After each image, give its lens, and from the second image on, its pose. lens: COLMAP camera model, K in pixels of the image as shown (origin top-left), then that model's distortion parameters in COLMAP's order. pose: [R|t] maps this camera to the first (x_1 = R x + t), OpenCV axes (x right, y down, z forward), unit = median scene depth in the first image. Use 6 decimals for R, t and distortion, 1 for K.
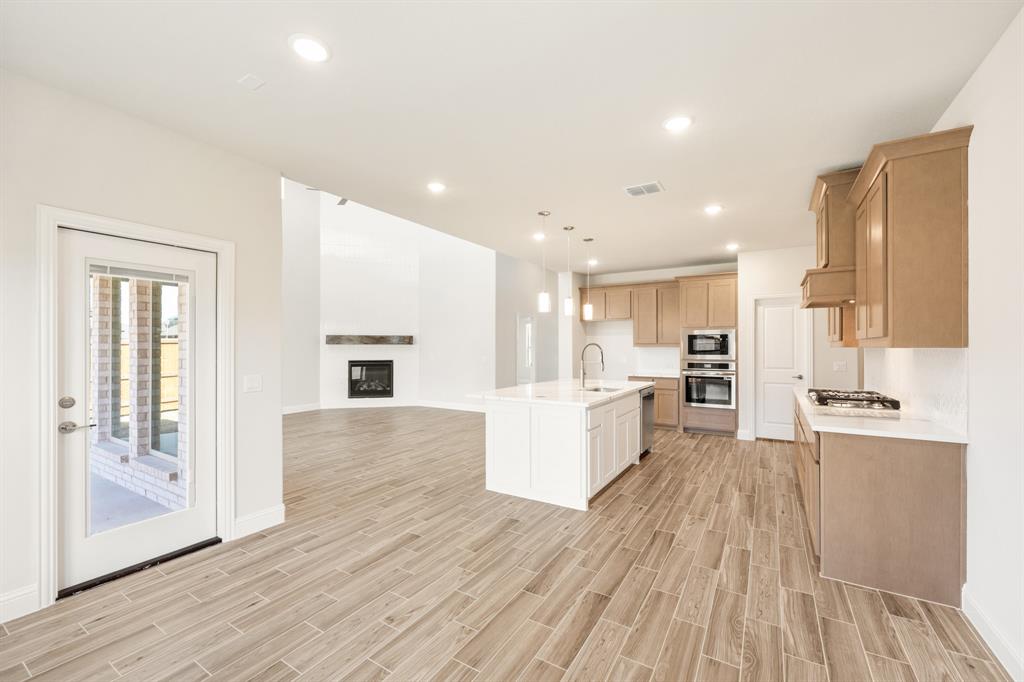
lens RADIAL K [[416.8, 0, 512.0], [0, 416.8, 341.0], [0, 0, 1]] dist [-0.000349, 0.000057]
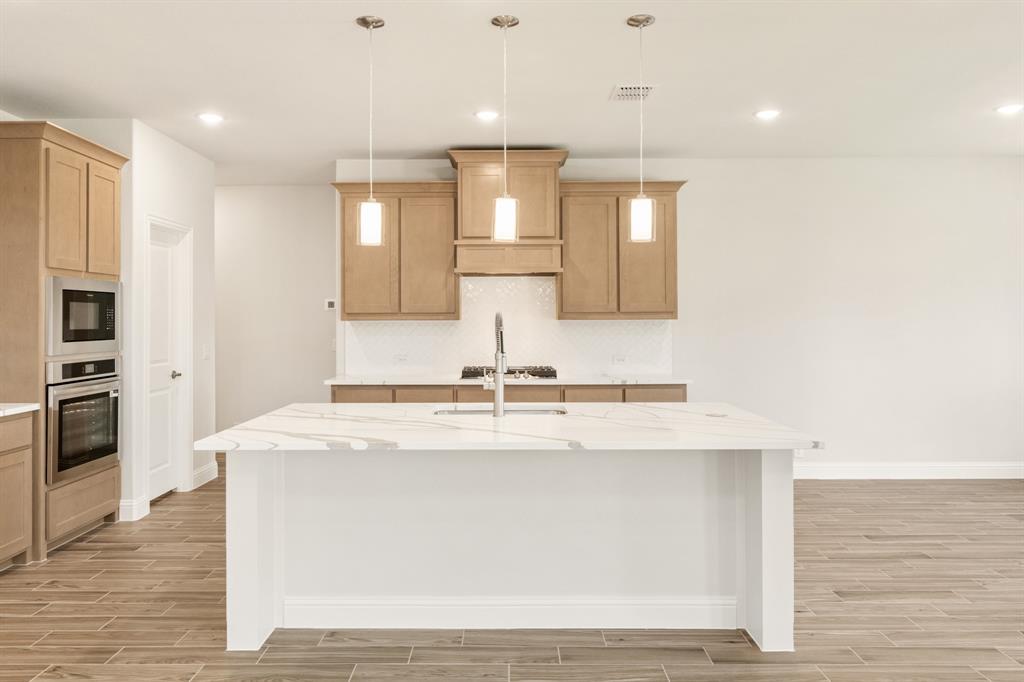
lens RADIAL K [[720.8, 0, 508.5], [0, 720.8, 311.4], [0, 0, 1]] dist [0.004378, -0.002913]
pose [[-0.522470, 0.011427, 0.852581, -0.598233], [-0.006502, 0.999828, -0.017385, 0.024225], [-0.852633, -0.014626, -0.522305, 1.800585]]
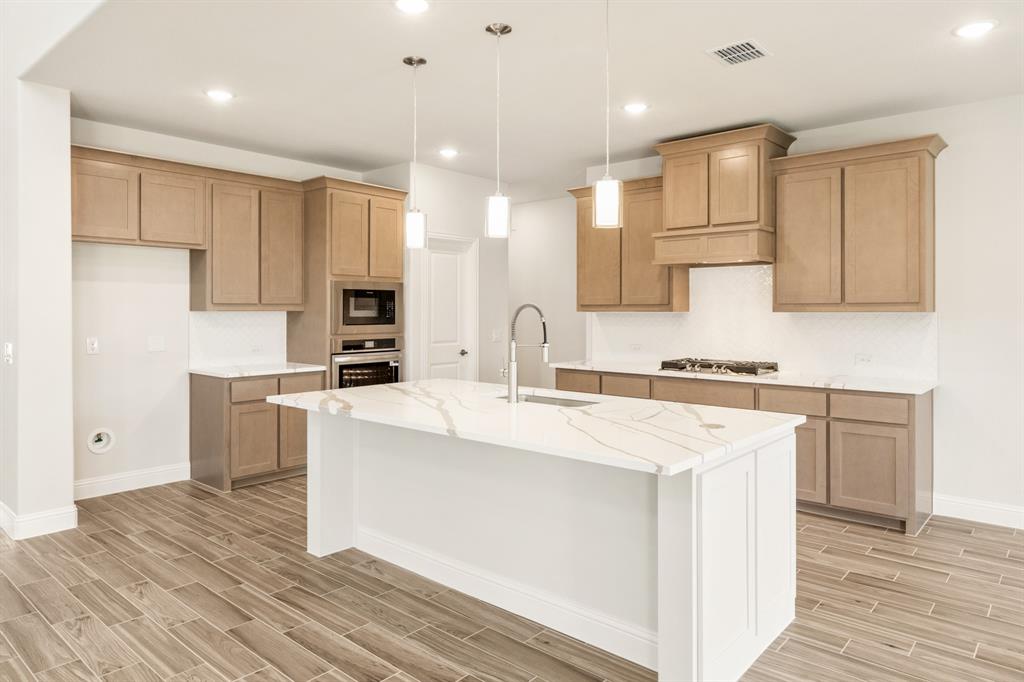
lens RADIAL K [[654.9, 0, 510.8], [0, 654.9, 308.2], [0, 0, 1]] dist [-0.000282, 0.001120]
pose [[0.163358, 0.004799, 0.986555, -0.681258], [-0.013161, 0.999910, -0.002685, 0.017268], [-0.986479, -0.012545, 0.163406, 1.169618]]
